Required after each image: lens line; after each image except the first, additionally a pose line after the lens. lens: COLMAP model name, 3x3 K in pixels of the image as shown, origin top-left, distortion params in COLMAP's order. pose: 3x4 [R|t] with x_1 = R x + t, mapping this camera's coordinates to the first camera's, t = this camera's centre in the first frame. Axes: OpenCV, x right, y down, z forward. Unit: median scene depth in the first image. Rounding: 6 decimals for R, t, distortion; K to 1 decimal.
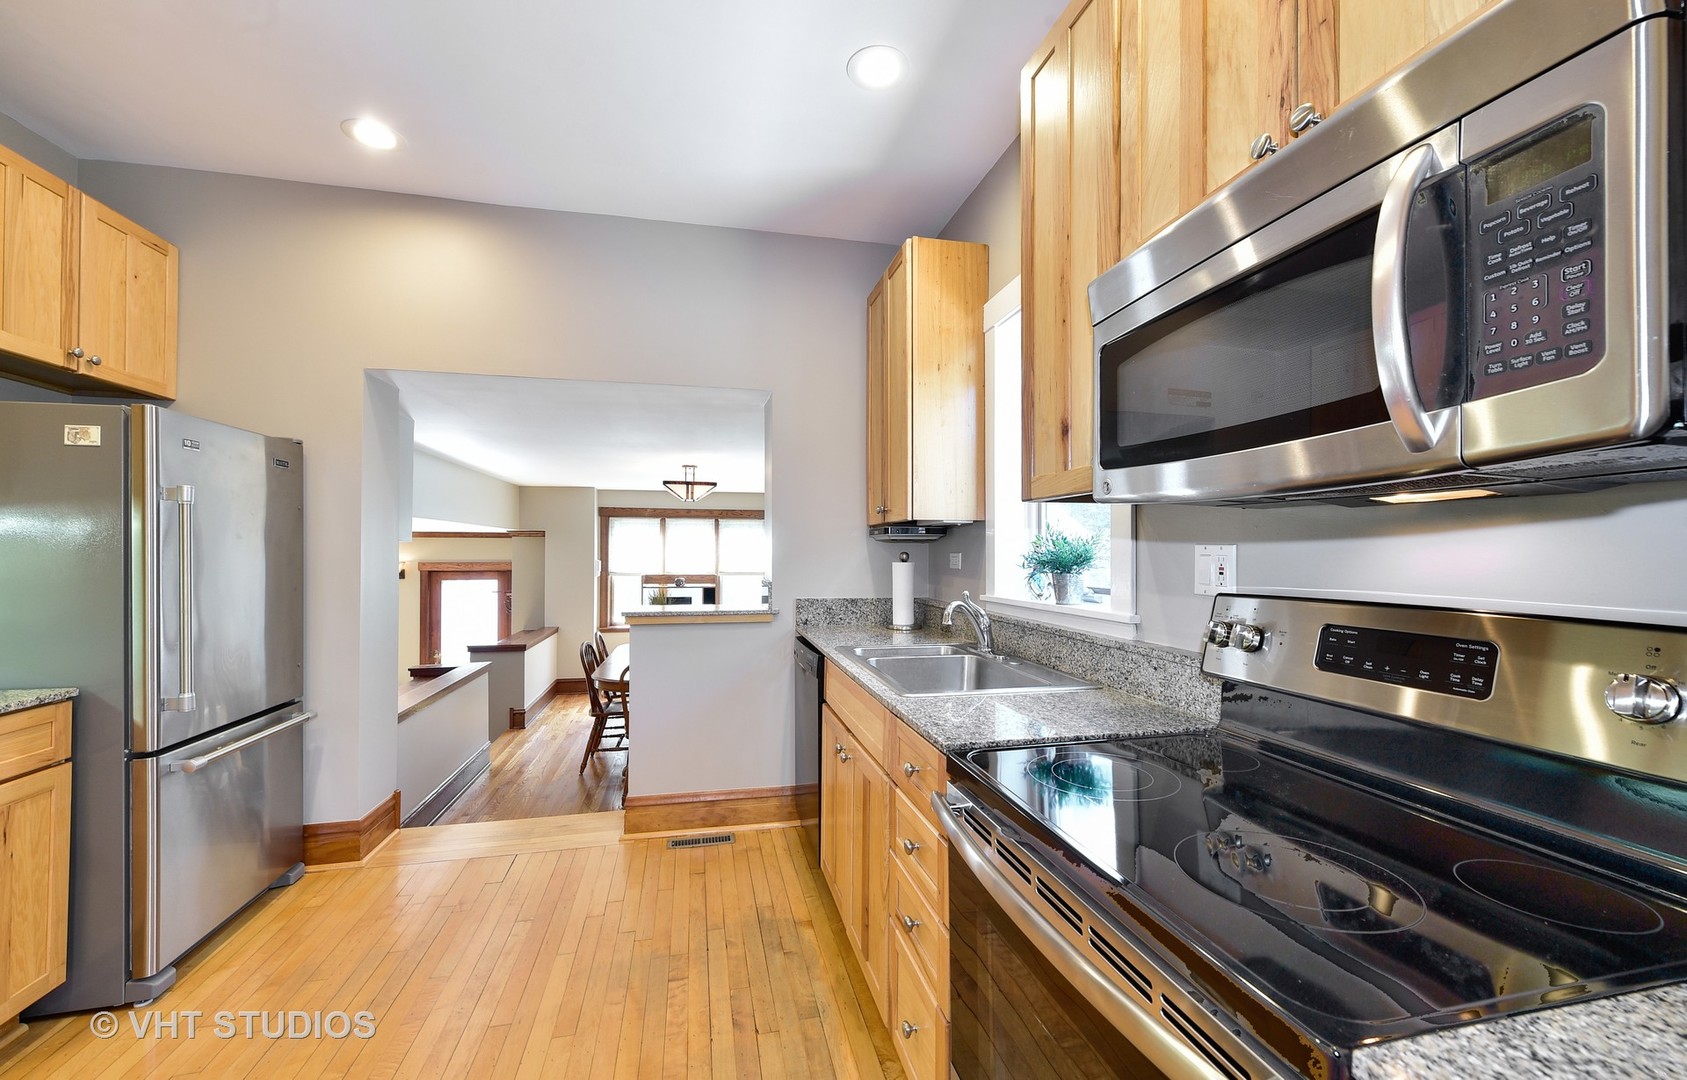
lens RADIAL K [[674.2, 0, 843.5], [0, 674.2, 540.0], [0, 0, 1]] dist [0.000011, 0.000001]
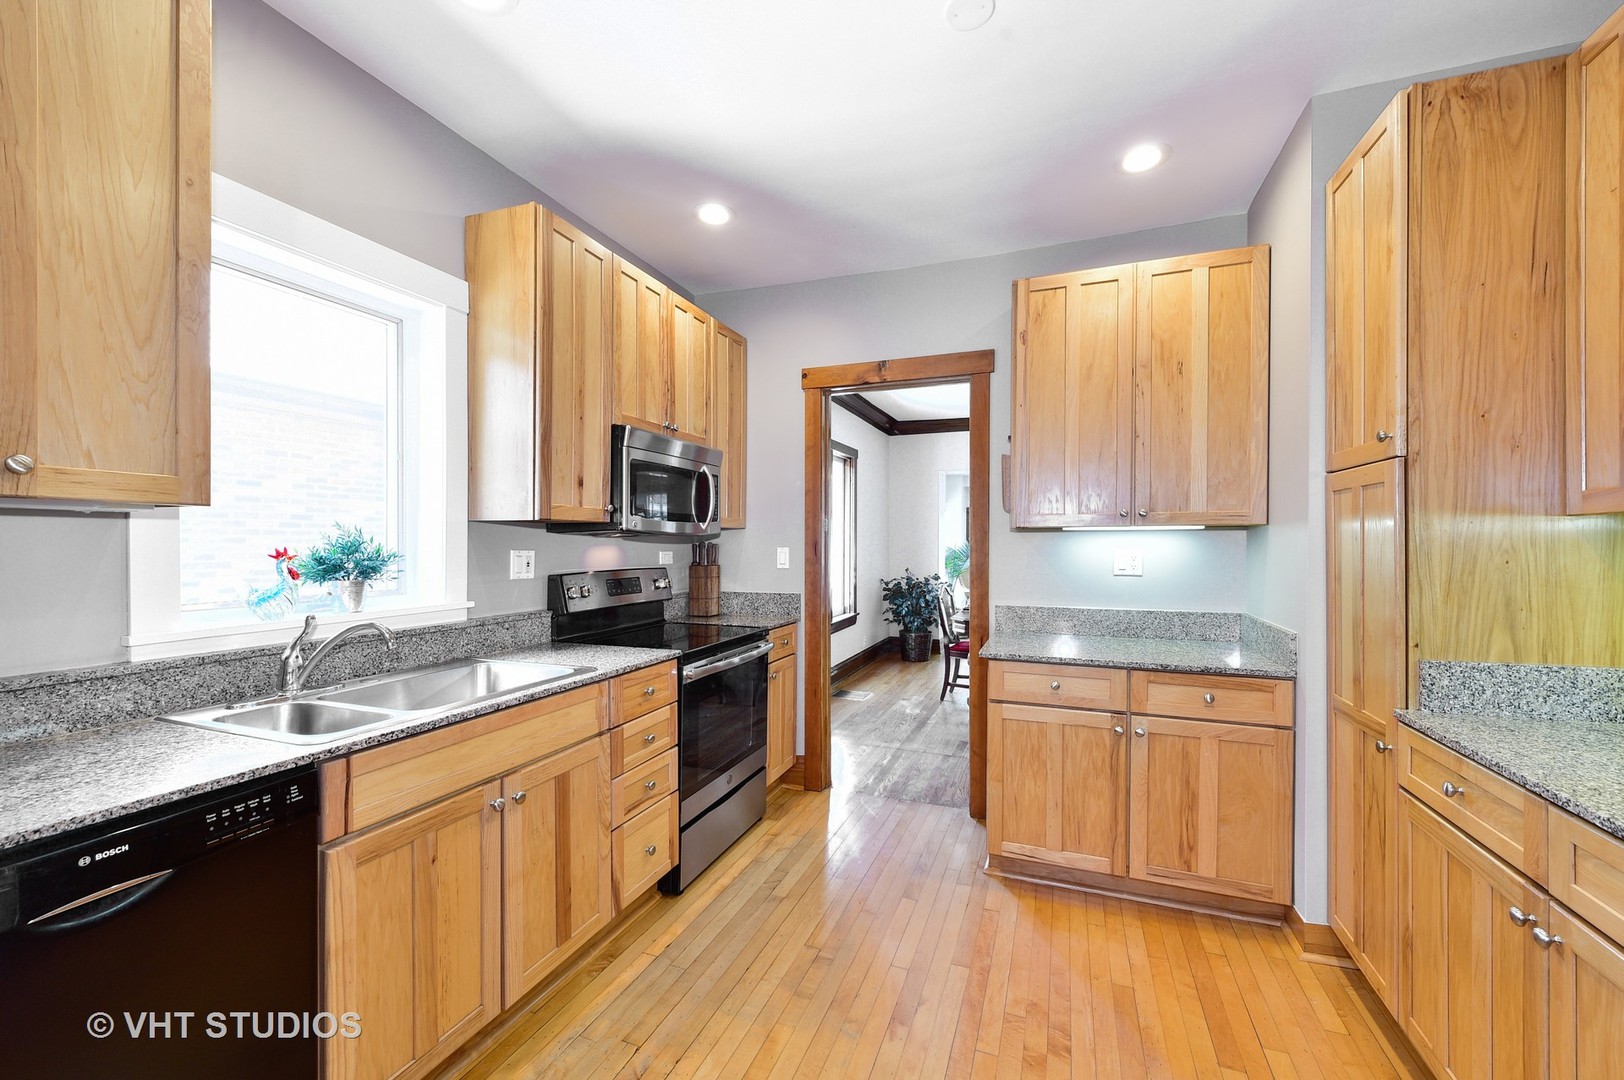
lens RADIAL K [[645.4, 0, 812.0], [0, 645.4, 540.0], [0, 0, 1]] dist [0.000332, 0.000016]
pose [[-0.828451, -0.000944, 0.560061, -1.047238], [-0.012415, 0.999784, -0.016680, -0.001213], [-0.559924, -0.020772, -0.828283, 1.995427]]
